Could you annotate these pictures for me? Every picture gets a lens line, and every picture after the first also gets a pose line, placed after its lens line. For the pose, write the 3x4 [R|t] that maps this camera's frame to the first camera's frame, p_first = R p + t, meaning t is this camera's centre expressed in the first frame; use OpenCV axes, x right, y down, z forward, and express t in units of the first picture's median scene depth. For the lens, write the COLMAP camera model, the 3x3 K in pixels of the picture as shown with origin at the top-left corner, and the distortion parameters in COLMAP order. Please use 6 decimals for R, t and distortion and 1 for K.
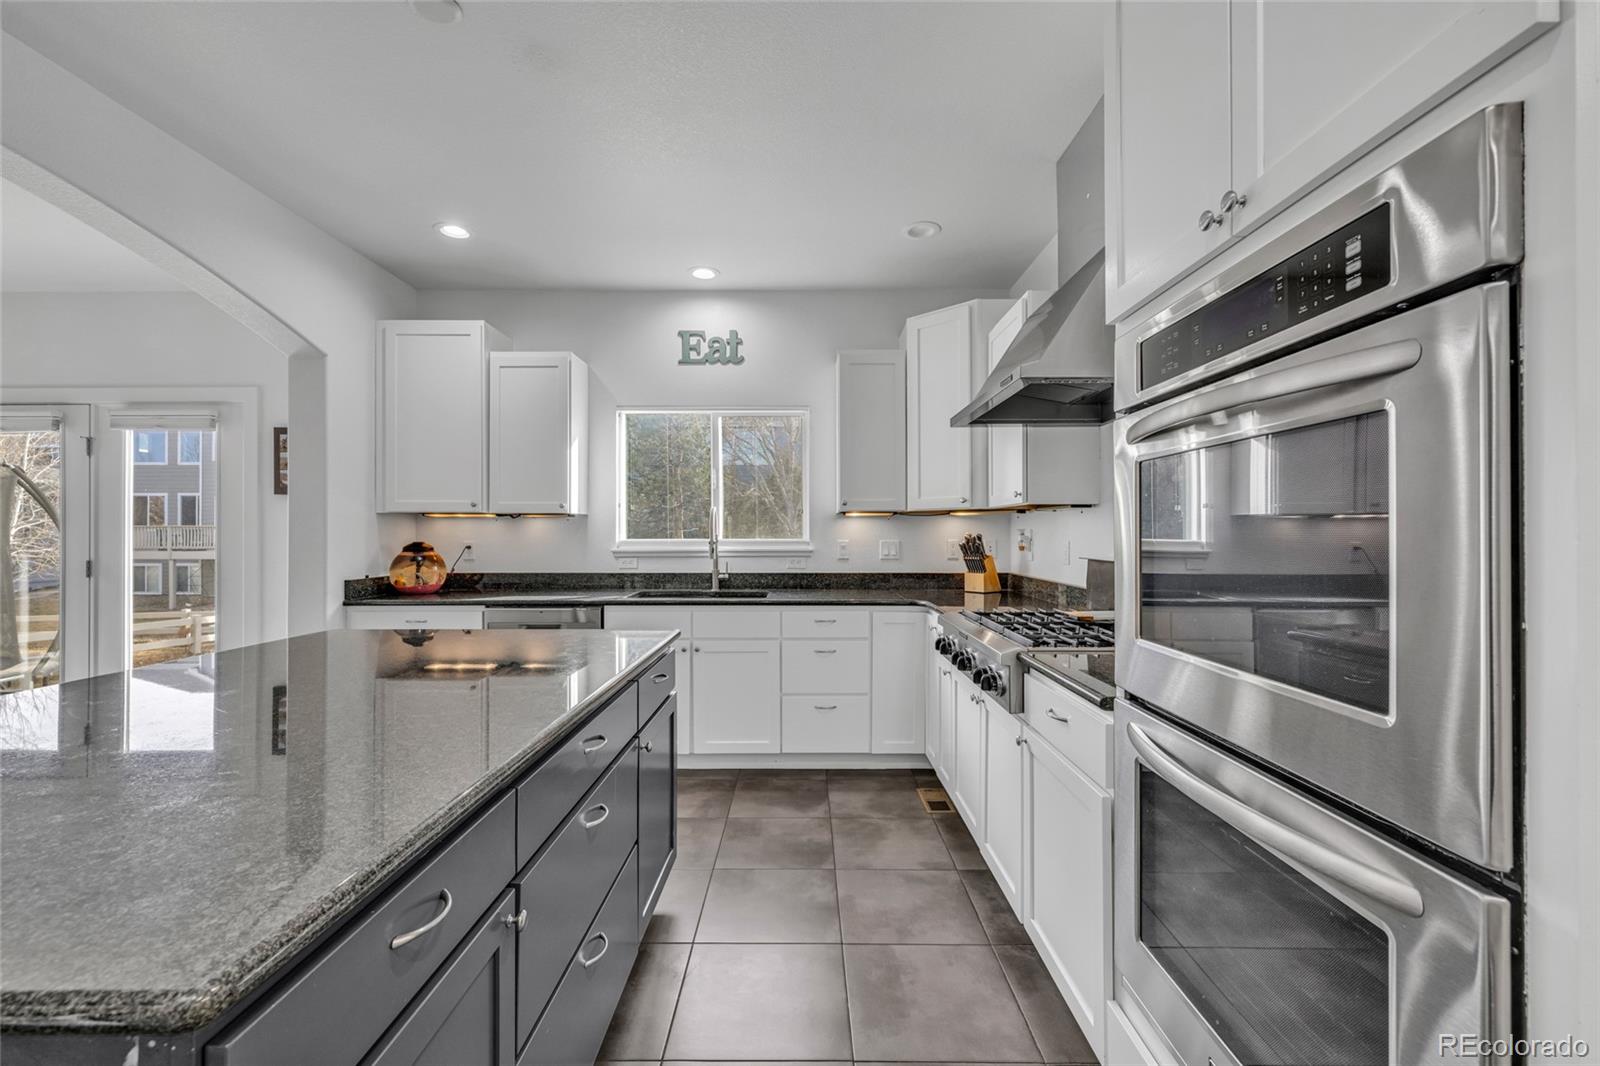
lens RADIAL K [[664.3, 0, 800.0], [0, 664.3, 533.0], [0, 0, 1]] dist [-0.000109, -0.000036]
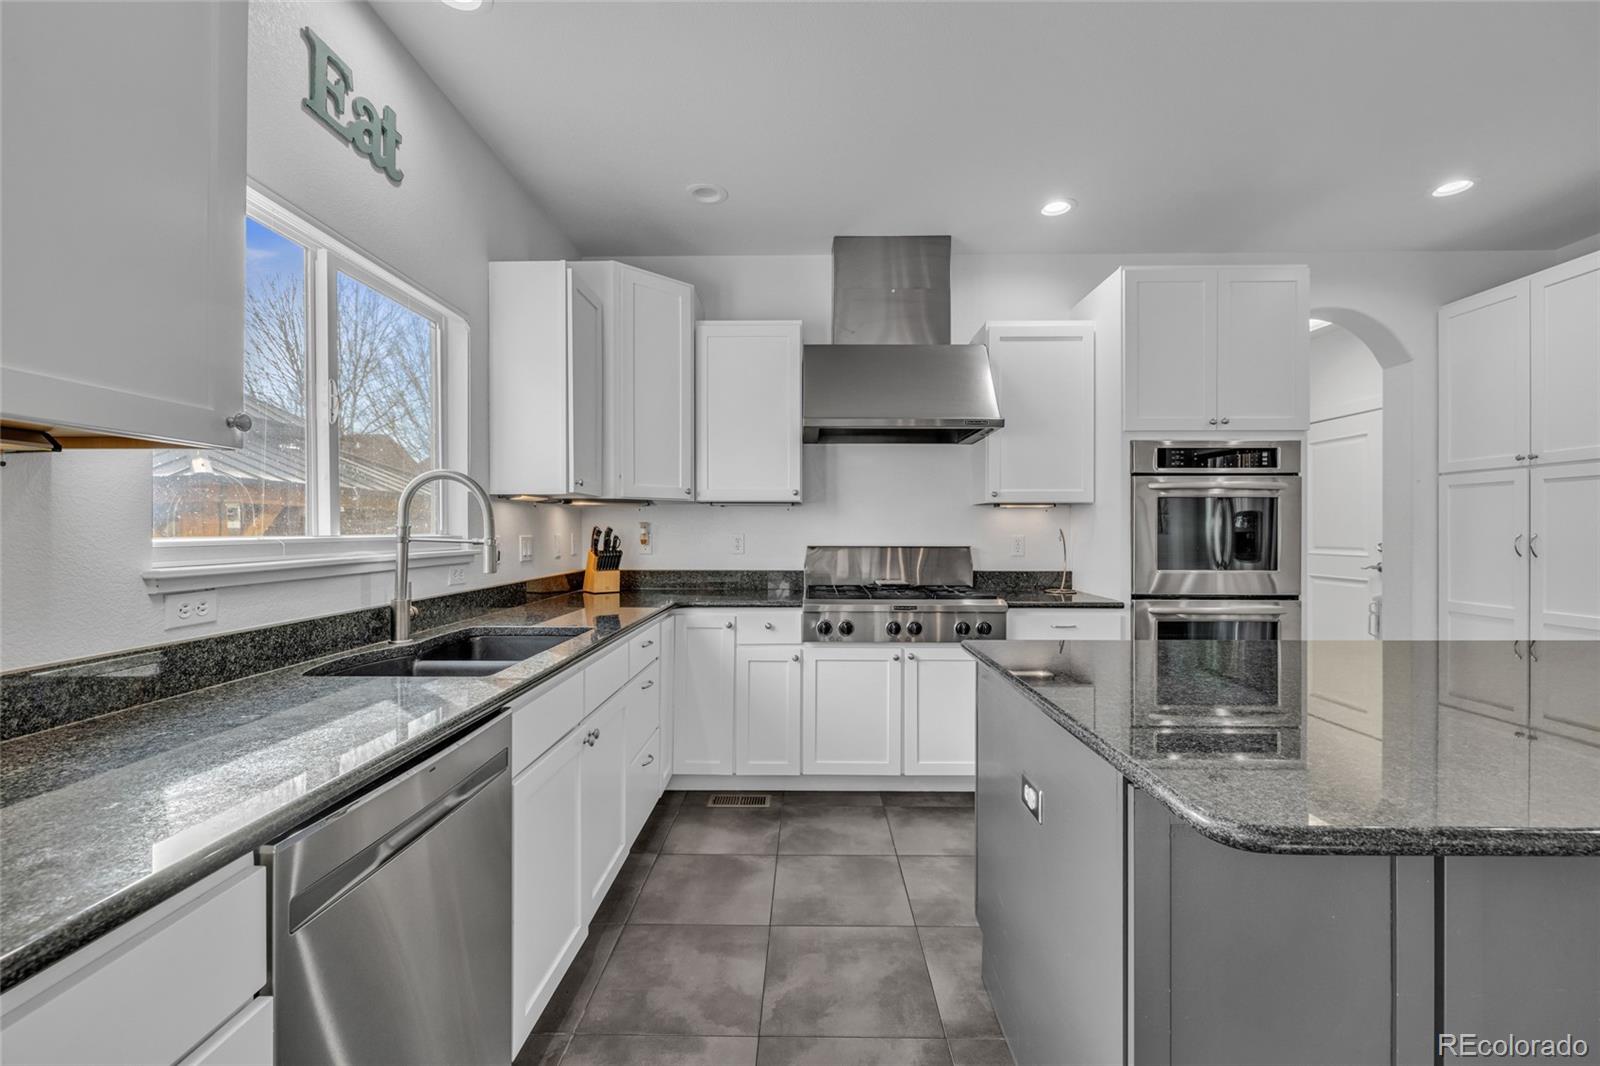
lens RADIAL K [[678.9, 0, 800.0], [0, 678.9, 533.0], [0, 0, 1]] dist [0.000544, 0.000087]
pose [[0.007770, -0.003619, 0.999963, -0.653487], [-0.001248, 0.999993, 0.003628, 0.005629], [-0.999969, -0.001276, 0.007766, 0.754780]]
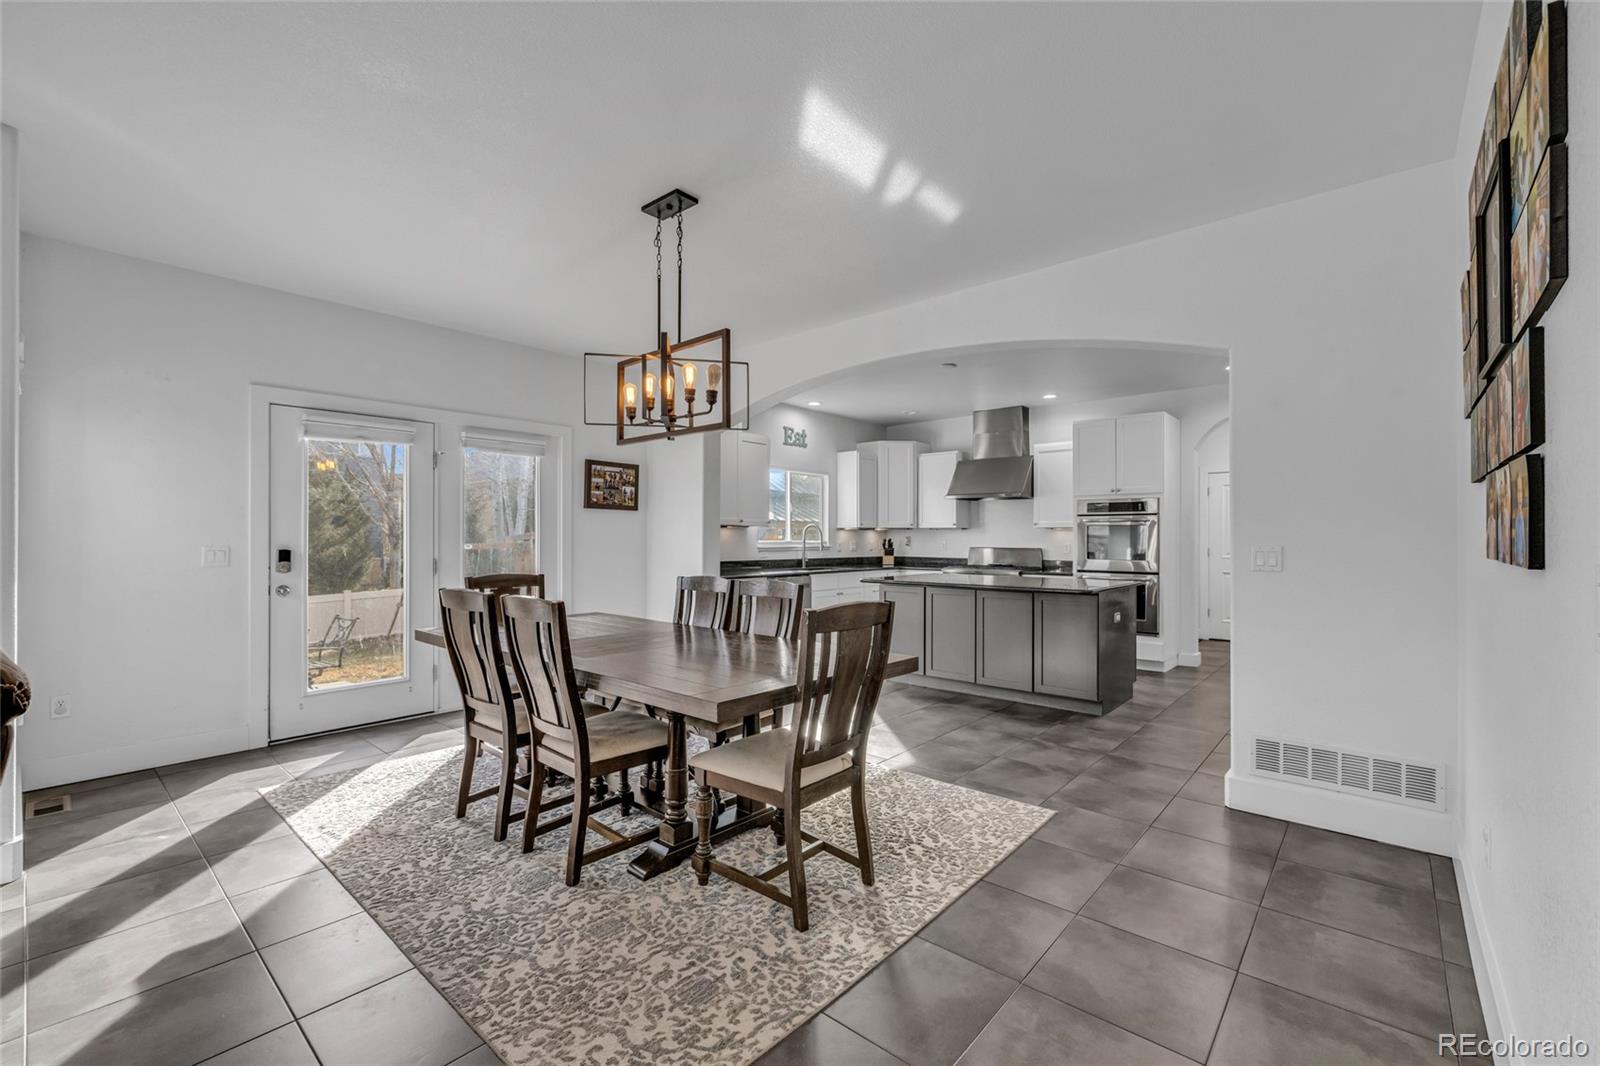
lens RADIAL K [[686.0, 0, 800.0], [0, 686.0, 533.0], [0, 0, 1]] dist [-0.000756, 0.000186]
pose [[0.653986, 0.014126, 0.756375, -1.716414], [-0.007295, 0.999897, -0.012367, 0.012438], [-0.756472, 0.002570, 0.654021, -0.285942]]
